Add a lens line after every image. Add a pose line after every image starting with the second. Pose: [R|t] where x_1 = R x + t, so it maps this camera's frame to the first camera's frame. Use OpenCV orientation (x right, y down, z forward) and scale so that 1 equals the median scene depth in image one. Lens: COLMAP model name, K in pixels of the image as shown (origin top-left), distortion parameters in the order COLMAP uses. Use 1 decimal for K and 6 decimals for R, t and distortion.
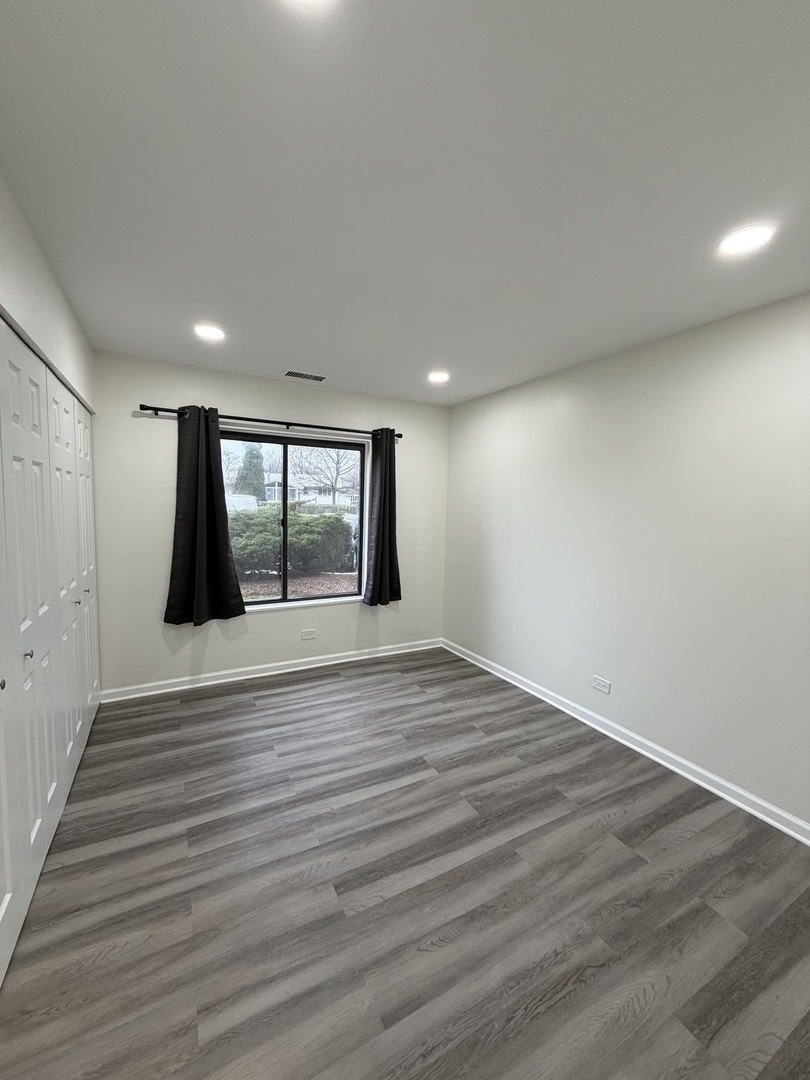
lens RADIAL K [[432.9, 0, 405.3], [0, 432.9, 536.9], [0, 0, 1]] dist [-0.000434, 0.000651]
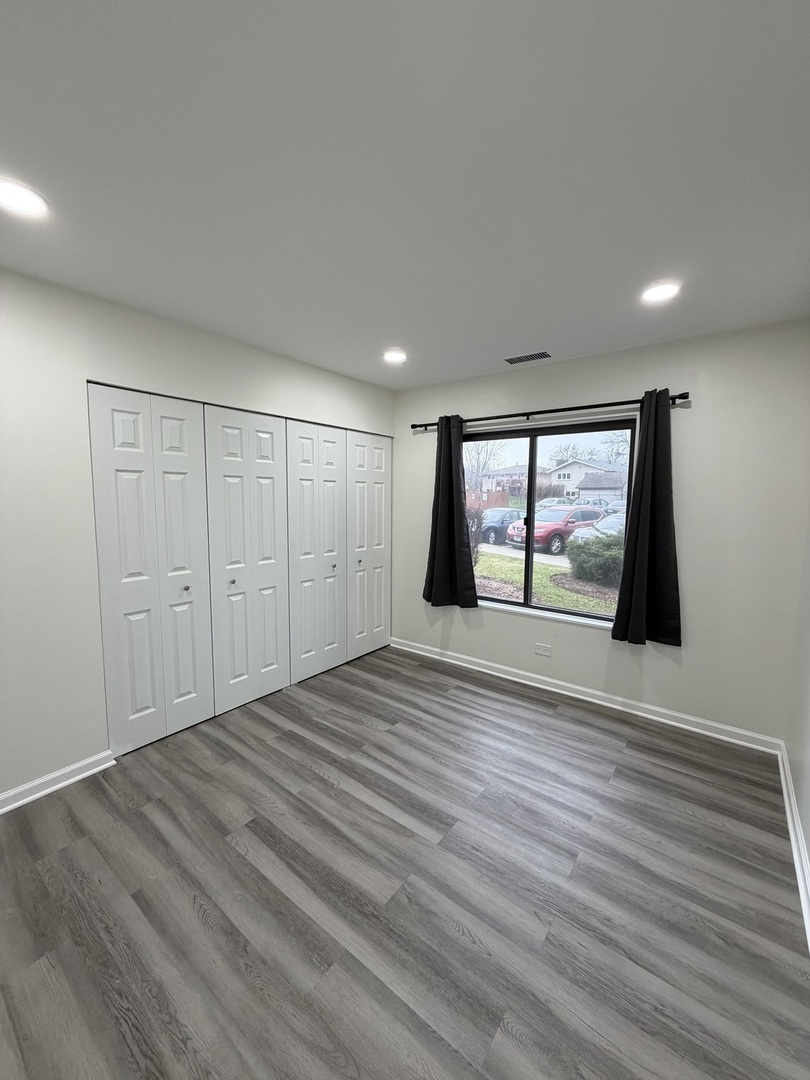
lens RADIAL K [[432.9, 0, 405.3], [0, 432.9, 536.9], [0, 0, 1]] dist [-0.000434, 0.000651]
pose [[0.394036, 0.065306, -0.916772, 0.612828], [-0.070115, 0.996702, 0.040863, -0.025729], [0.916417, 0.048178, 0.397315, 0.514467]]
